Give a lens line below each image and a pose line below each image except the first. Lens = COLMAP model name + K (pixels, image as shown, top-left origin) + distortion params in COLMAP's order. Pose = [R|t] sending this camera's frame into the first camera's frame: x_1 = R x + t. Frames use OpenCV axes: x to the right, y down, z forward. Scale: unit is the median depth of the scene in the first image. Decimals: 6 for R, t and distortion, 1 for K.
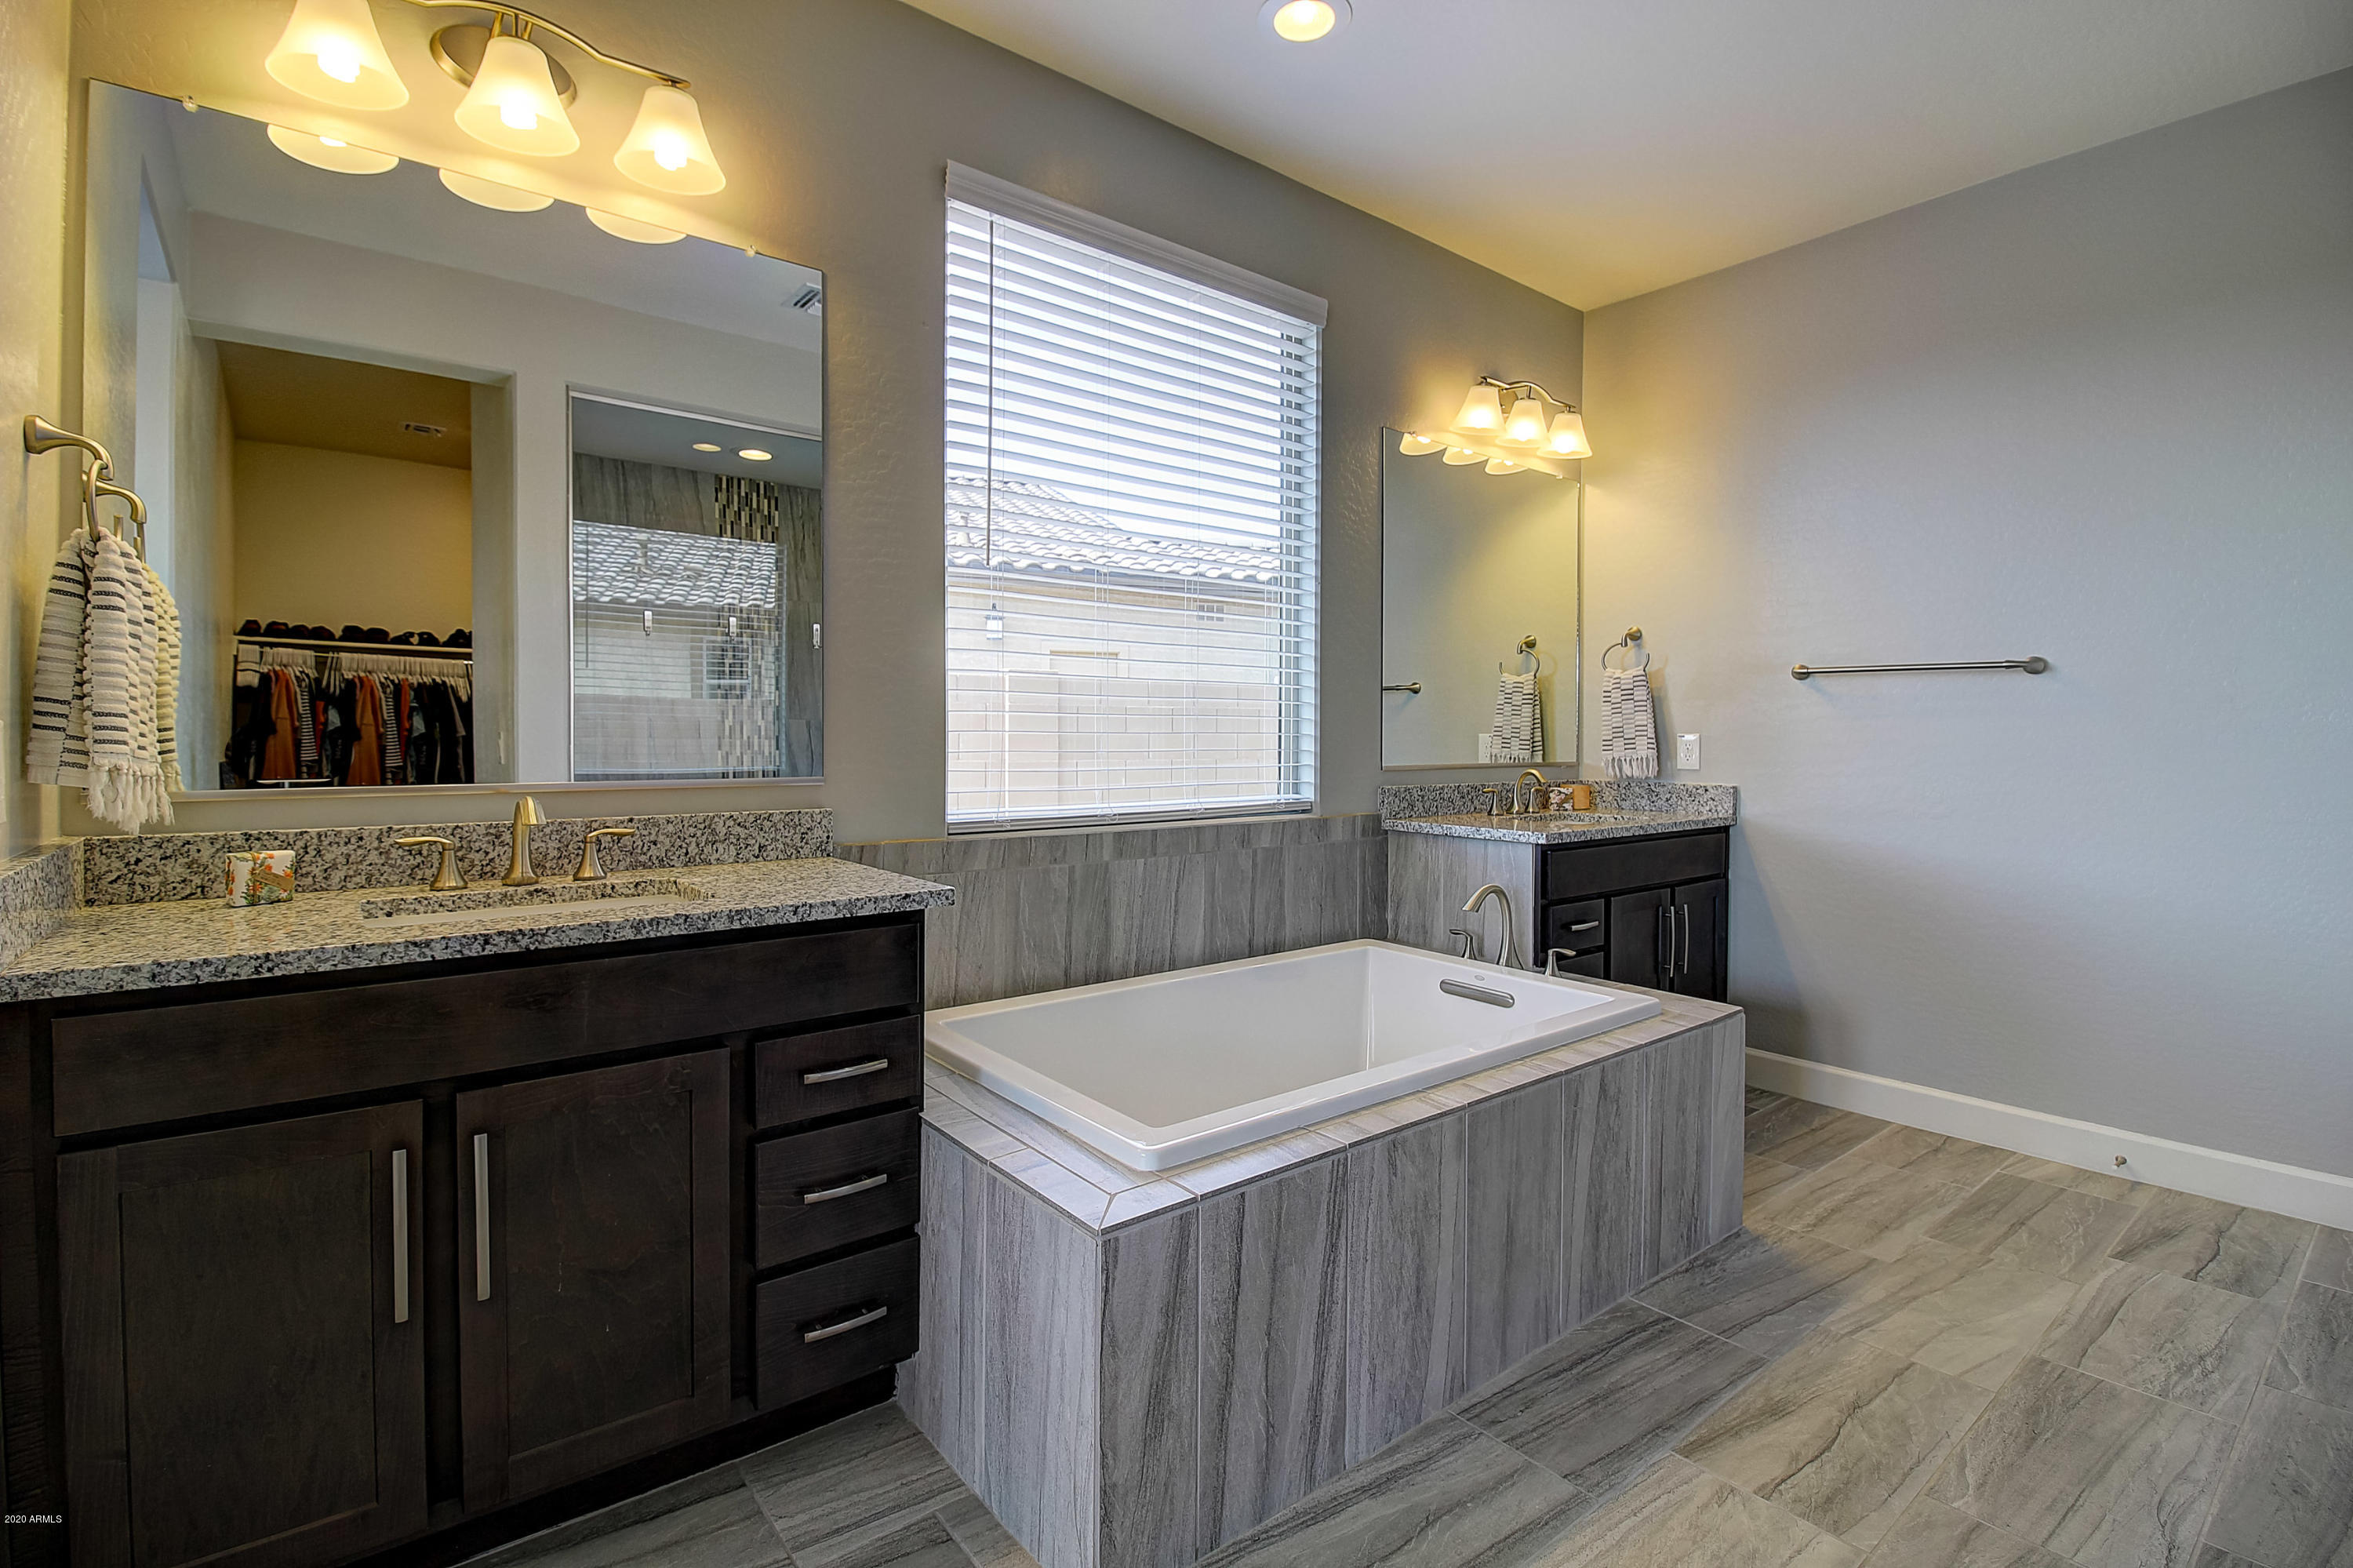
lens RADIAL K [[1088.4, 0, 1173.1], [0, 1088.4, 747.2], [0, 0, 1]] dist [-0.000645, -0.011245]
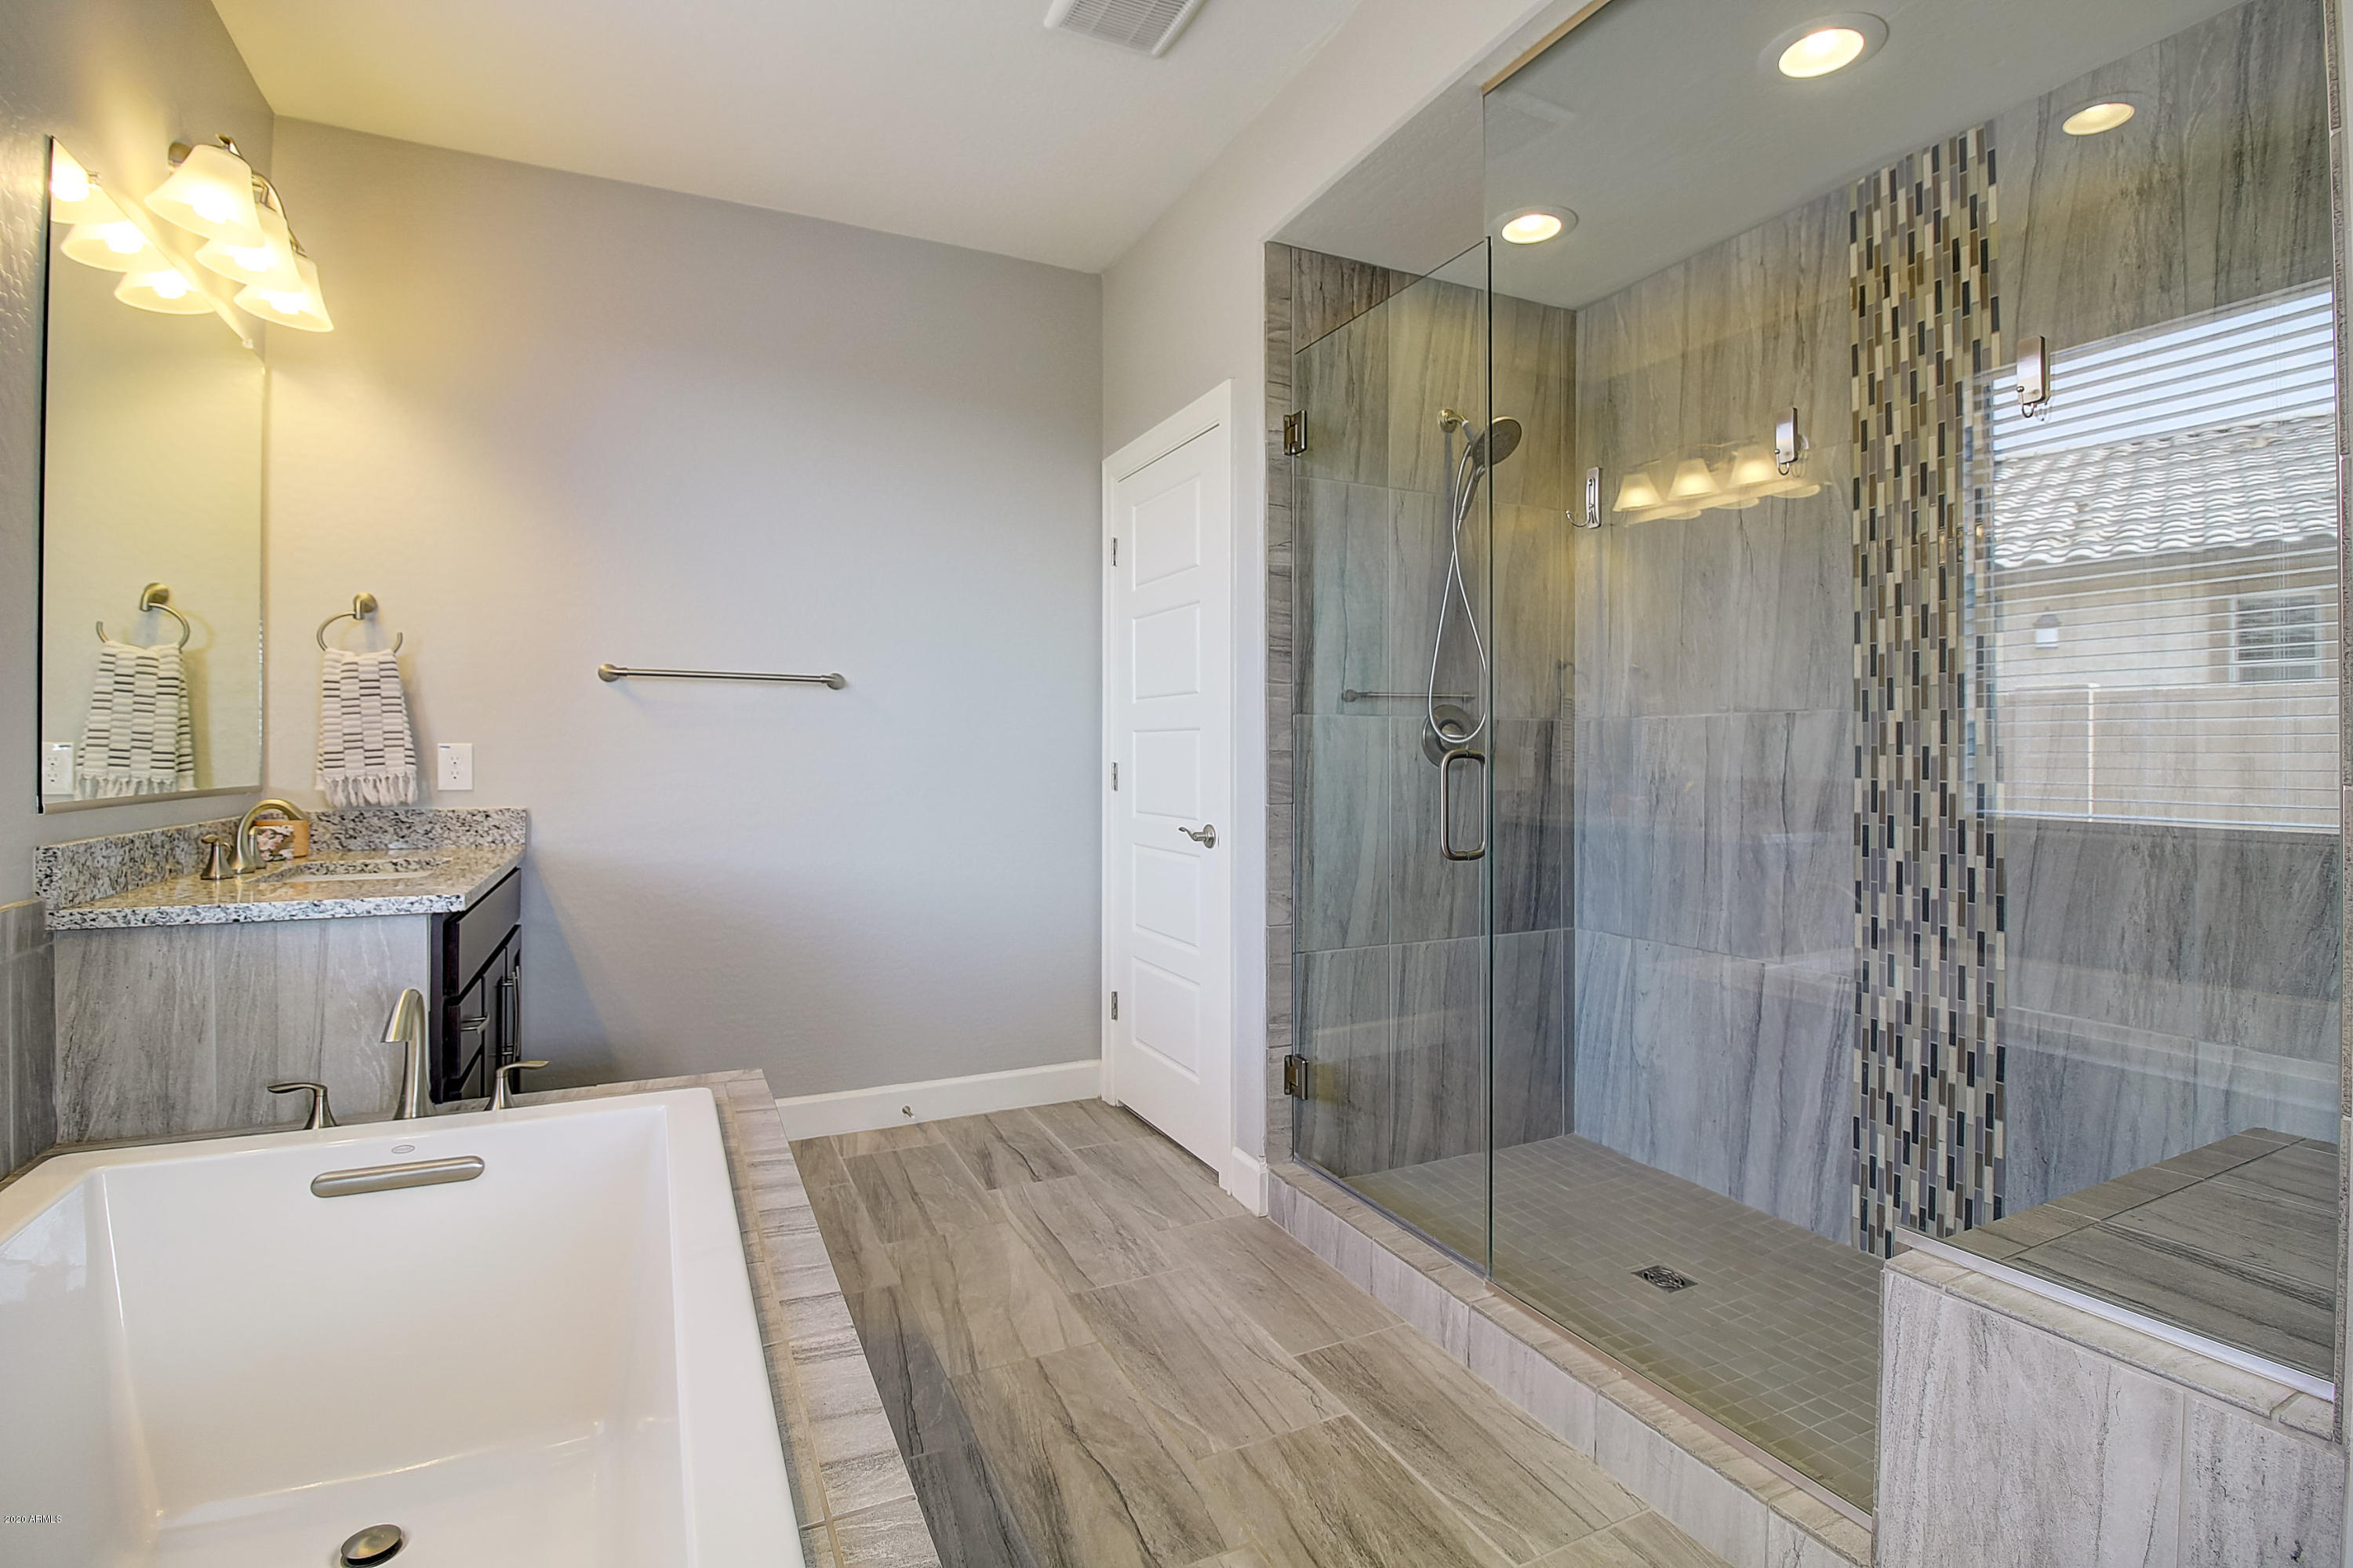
lens RADIAL K [[1088.4, 0, 1173.1], [0, 1088.4, 747.2], [0, 0, 1]] dist [-0.000645, -0.011245]
pose [[0.223578, 0.000633, 0.974686, -0.188962], [0.010188, 0.999944, -0.002987, -0.002876], [-0.974633, 0.010598, 0.223559, 0.417313]]
